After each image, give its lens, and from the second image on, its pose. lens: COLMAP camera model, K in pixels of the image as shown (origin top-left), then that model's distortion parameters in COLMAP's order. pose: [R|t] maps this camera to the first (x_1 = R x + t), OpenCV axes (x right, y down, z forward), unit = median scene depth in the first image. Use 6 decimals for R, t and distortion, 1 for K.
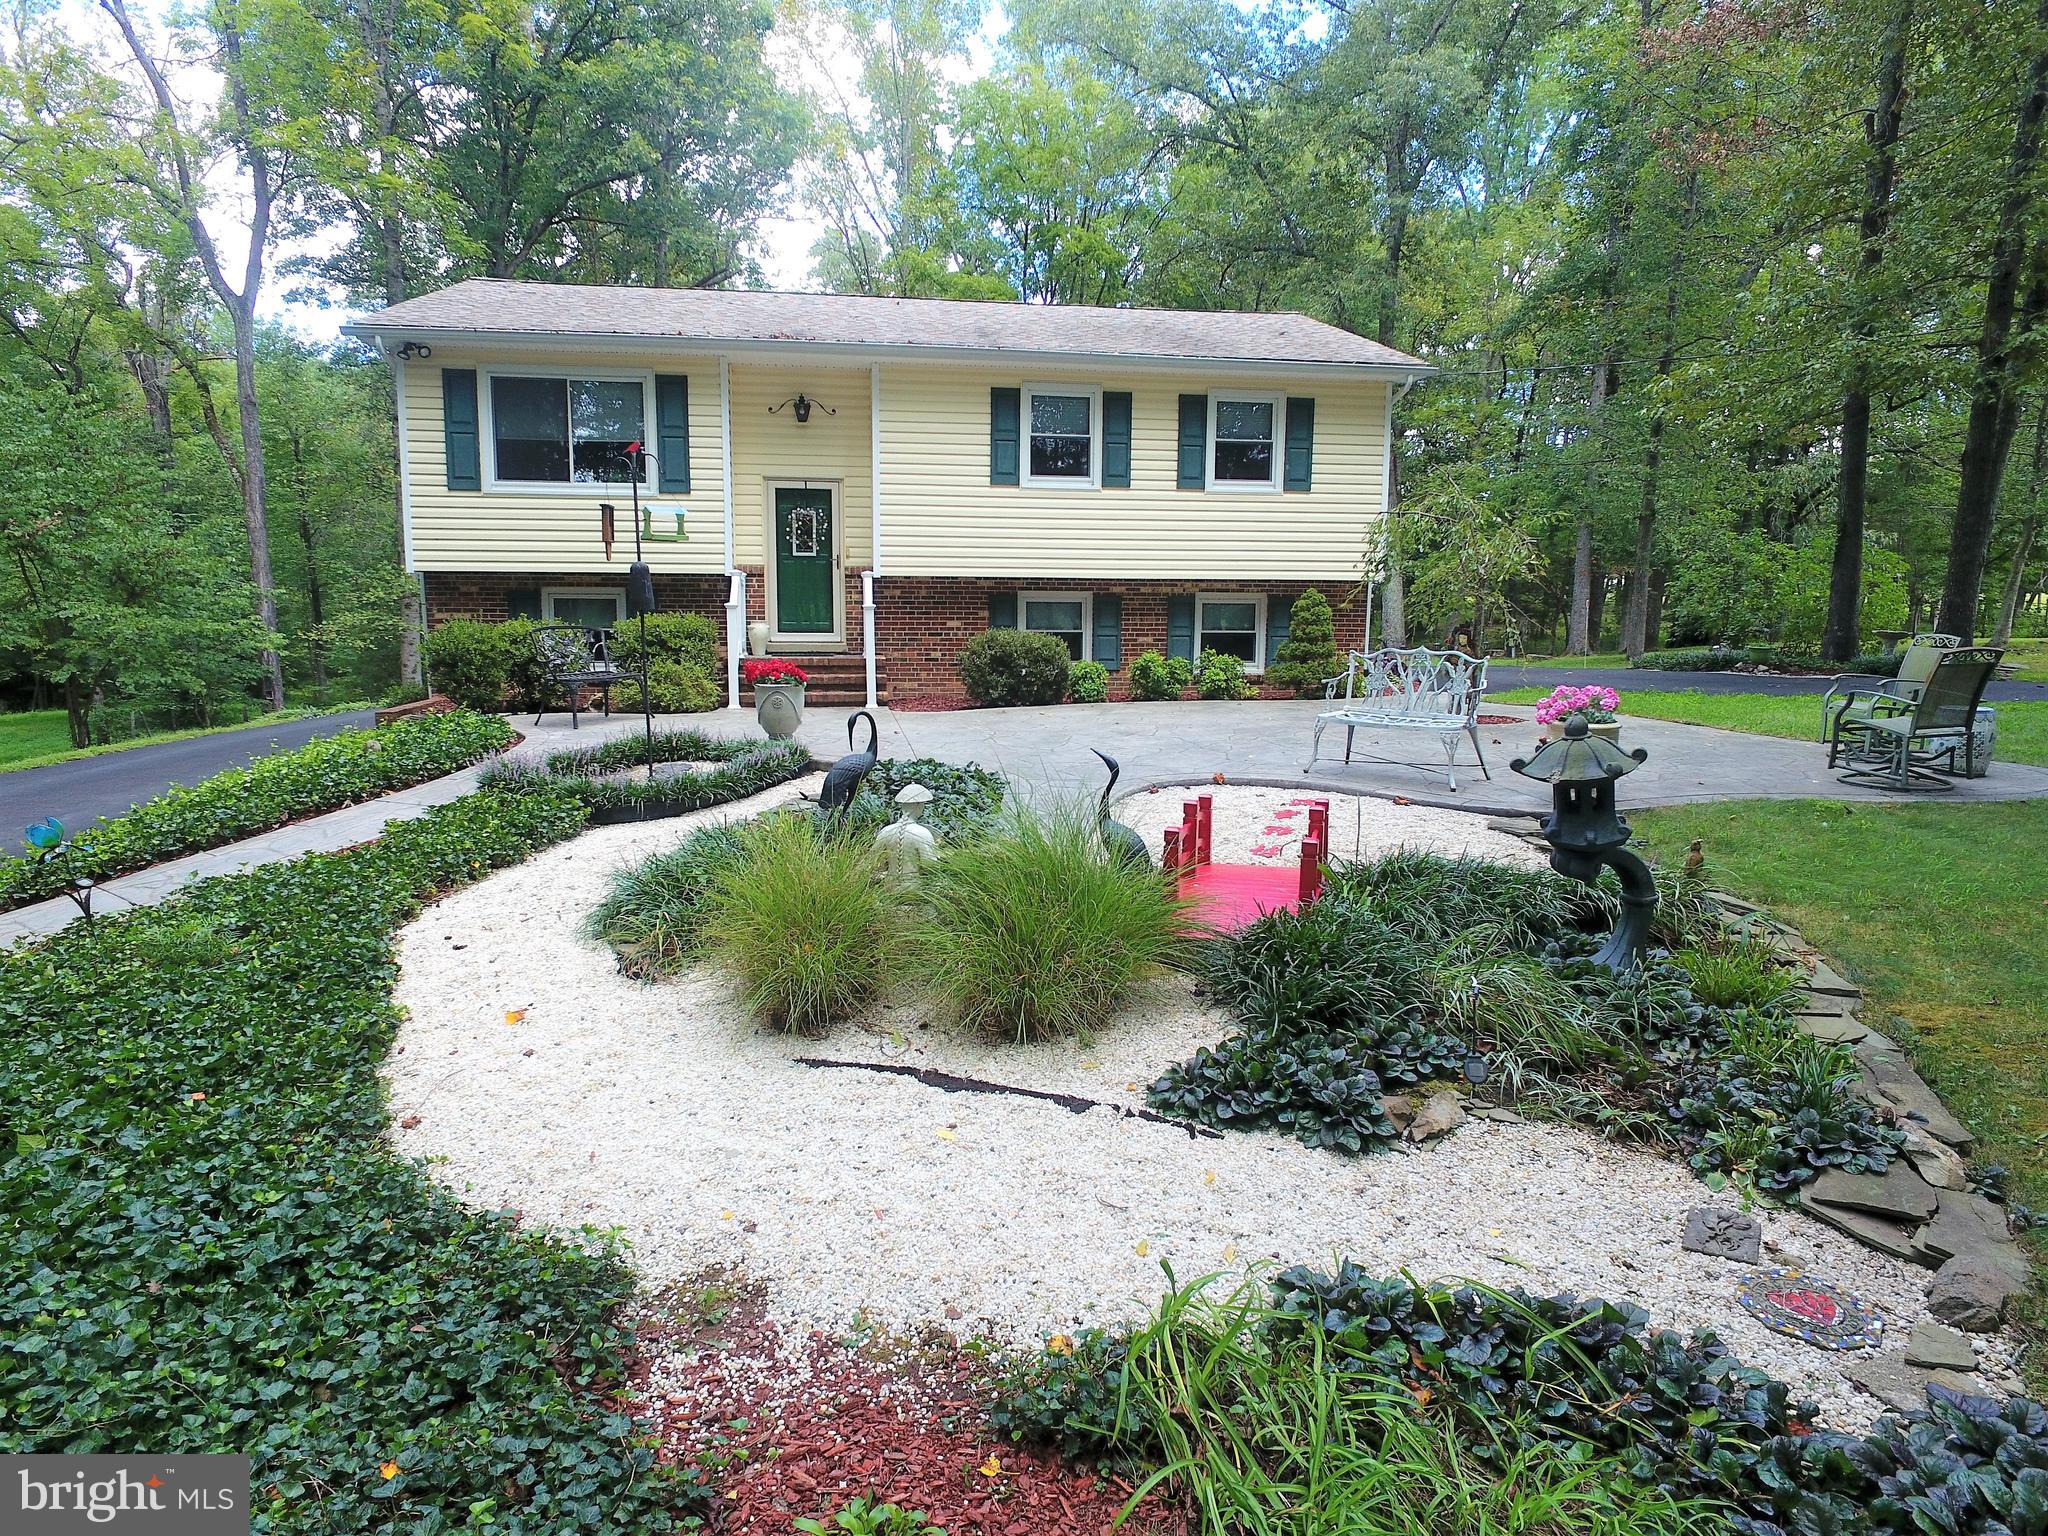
lens RADIAL K [[1184.8, 0, 1023.9], [0, 1184.8, 768.1], [0, 0, 1]] dist [-0.008550, 0.002144]
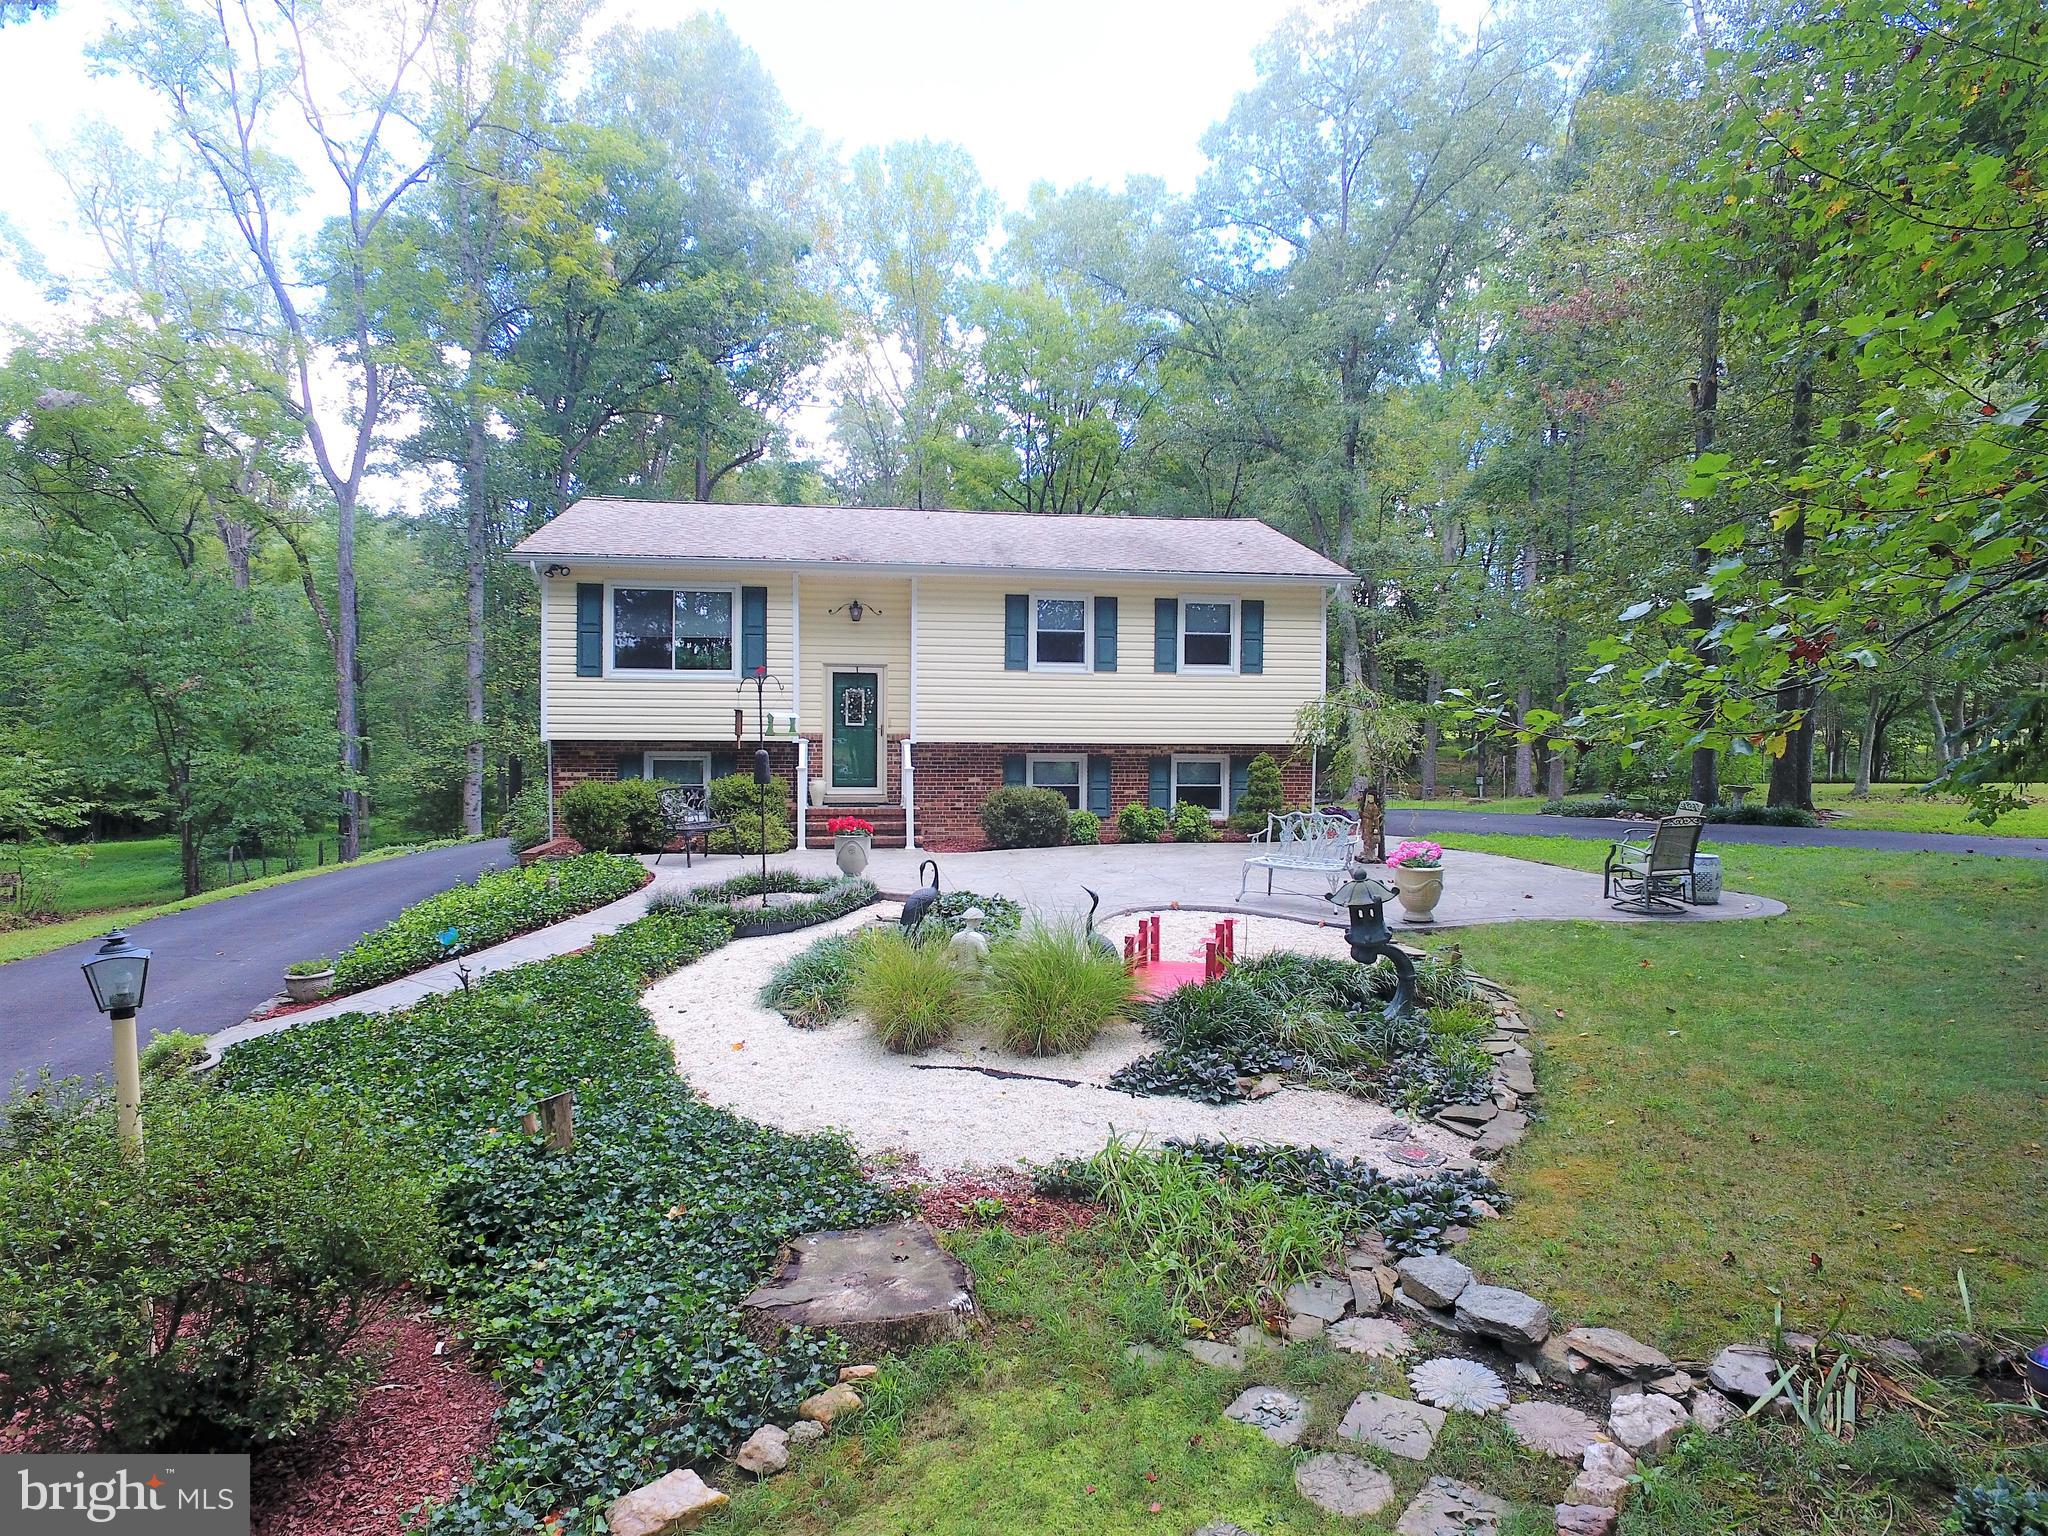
lens RADIAL K [[1184.8, 0, 1022.3], [0, 1184.8, 778.6], [0, 0, 1]] dist [-0.008550, 0.002144]
pose [[0.999998, 0.000243, -0.002042, -0.007616], [-0.000445, 0.995048, -0.099393, -0.000694], [0.002008, 0.099393, 0.995046, -0.245168]]
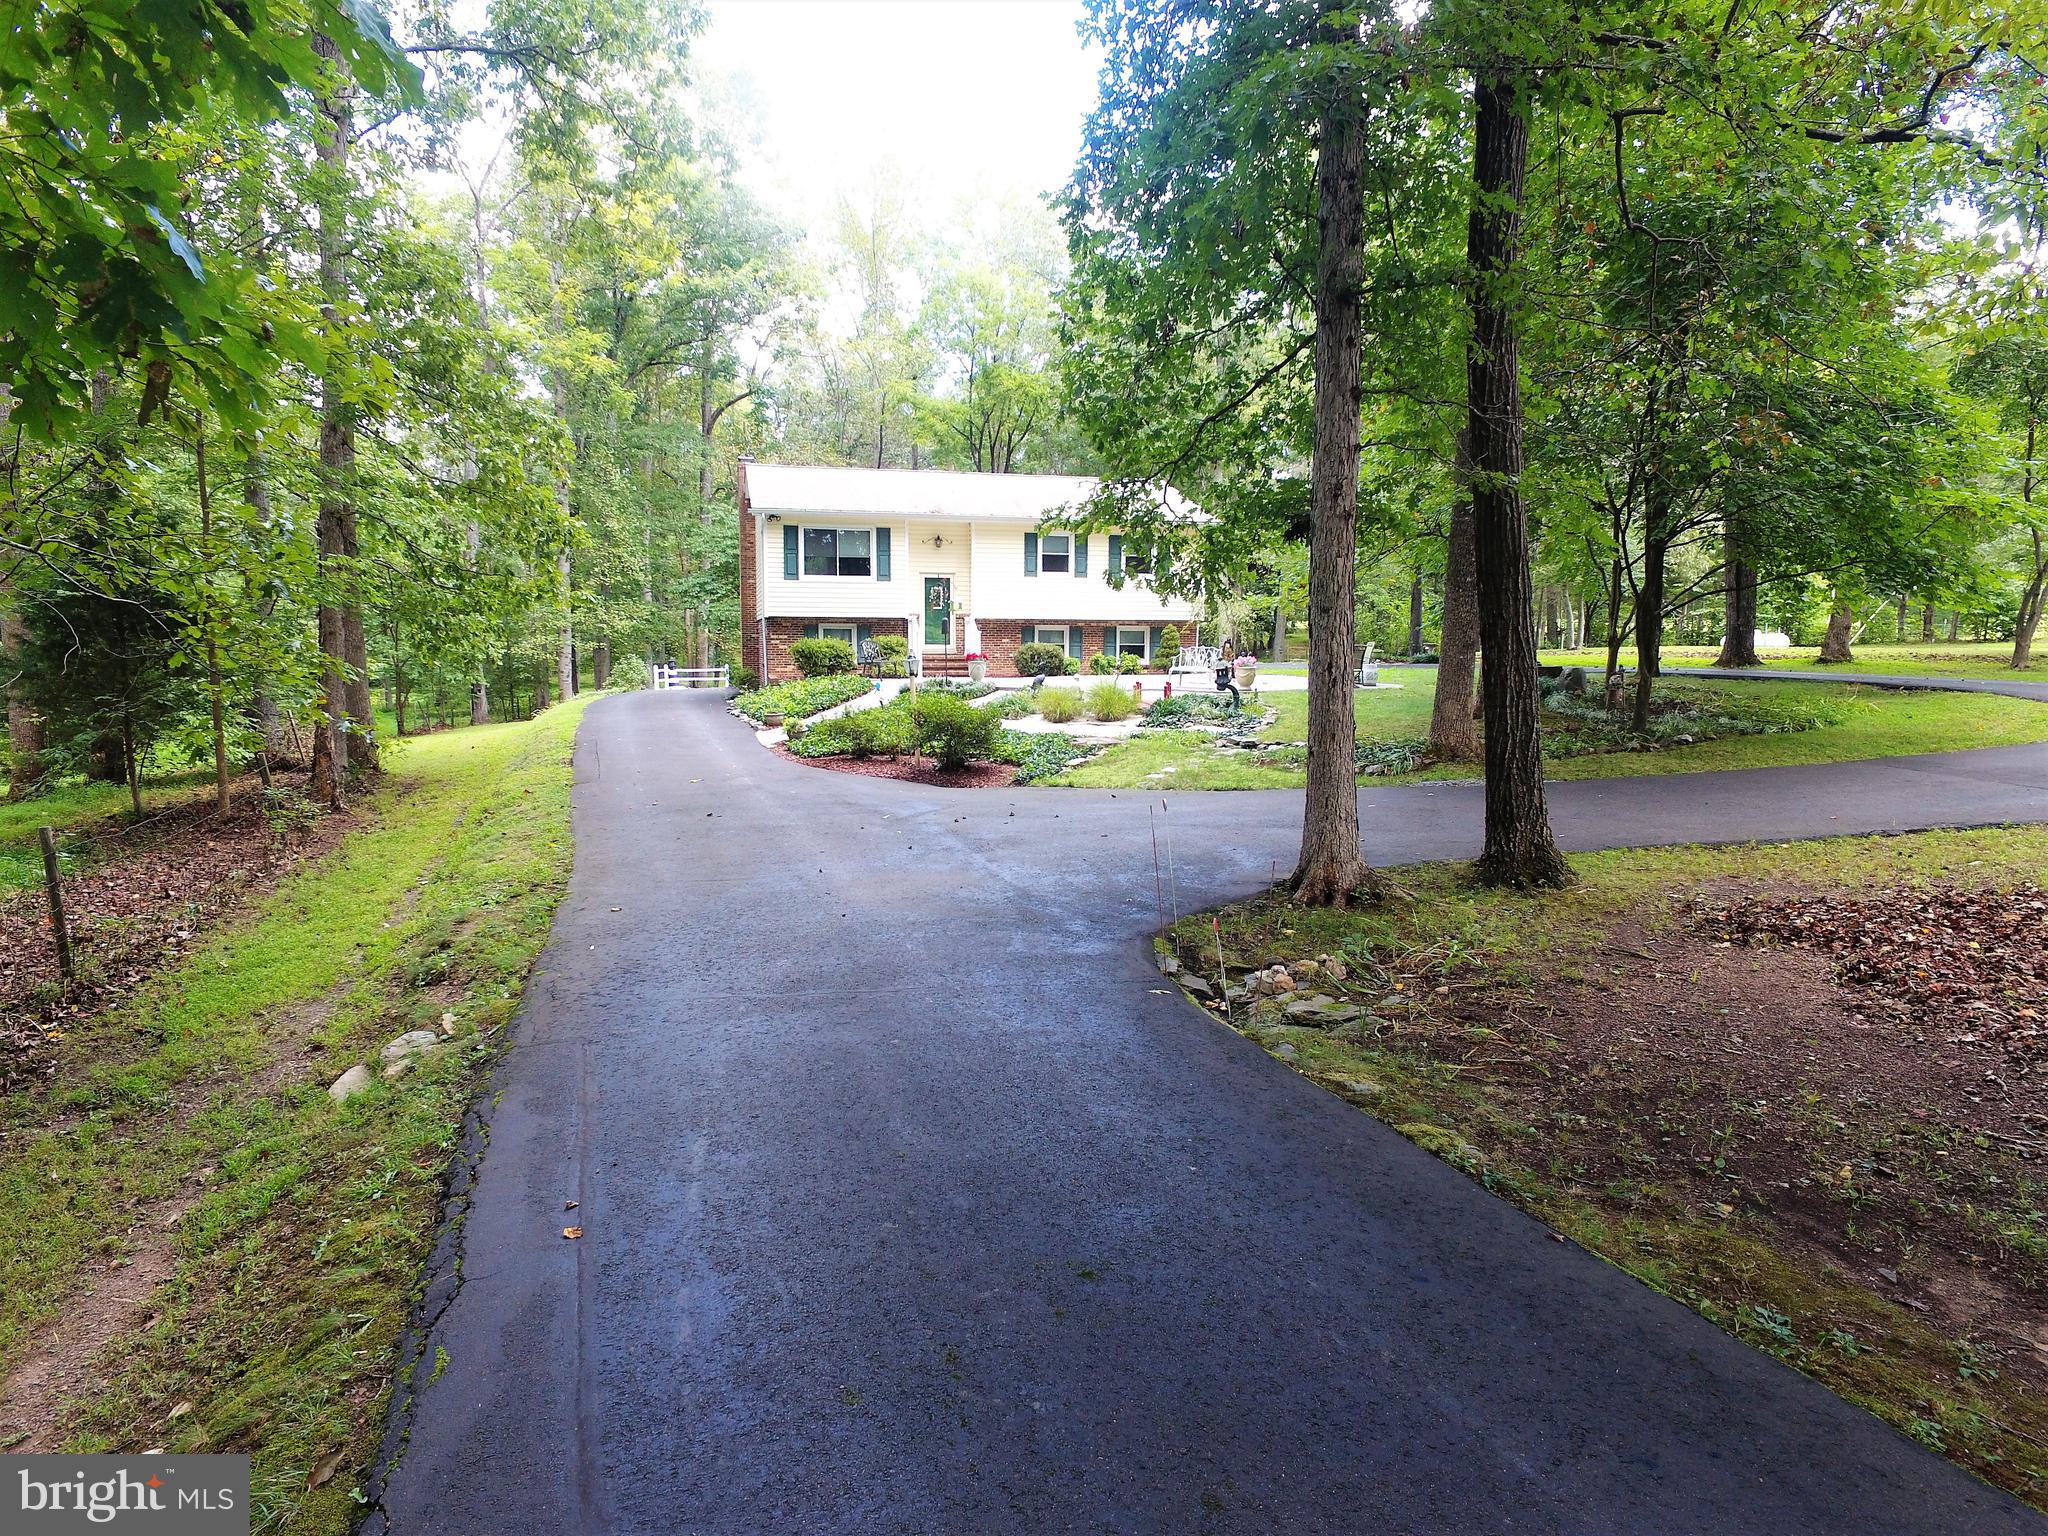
lens RADIAL K [[1184.8, 0, 1036.1], [0, 1184.8, 770.8], [0, 0, 1]] dist [-0.008550, 0.002144]
pose [[0.993472, -0.013717, 0.113251, -0.272224], [0.015759, 0.999729, -0.017159, 0.163813], [-0.112985, 0.018831, 0.993418, -1.218369]]
